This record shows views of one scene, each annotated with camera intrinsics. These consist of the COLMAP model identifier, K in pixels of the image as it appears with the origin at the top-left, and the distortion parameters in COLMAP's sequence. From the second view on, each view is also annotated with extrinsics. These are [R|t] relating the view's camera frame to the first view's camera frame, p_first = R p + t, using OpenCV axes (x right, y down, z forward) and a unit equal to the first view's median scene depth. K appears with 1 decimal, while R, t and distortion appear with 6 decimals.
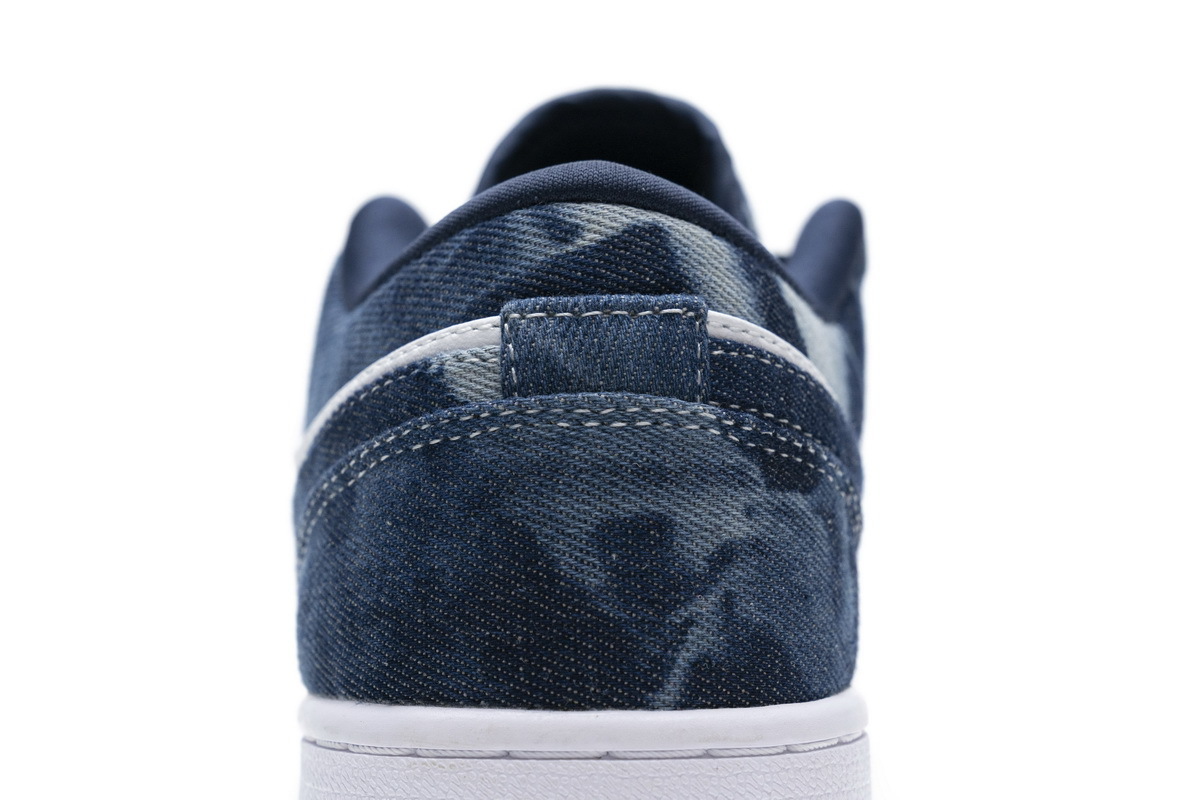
lens RADIAL K [[2316.5, 0, 629.5], [0, 2316.5, 399.3], [0, 0, 1]] dist [-0.027678, 0.304038]
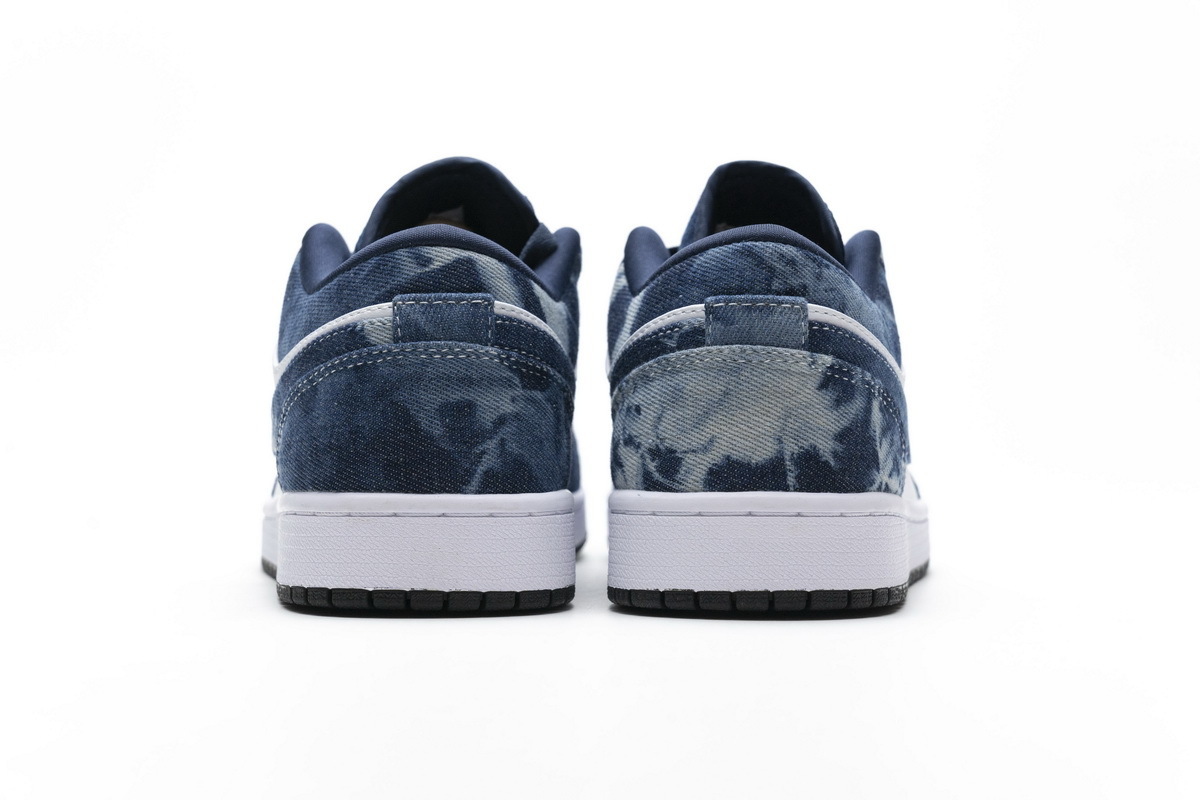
lens RADIAL K [[2316.5, 0, 629.5], [0, 2316.5, 399.3], [0, 0, 1]] dist [-0.027678, 0.304038]
pose [[0.997026, 0.010244, 0.076384, -0.002549], [-0.013351, 0.999099, 0.040280, -0.035769], [-0.075902, -0.041180, 0.996265, -1.049184]]
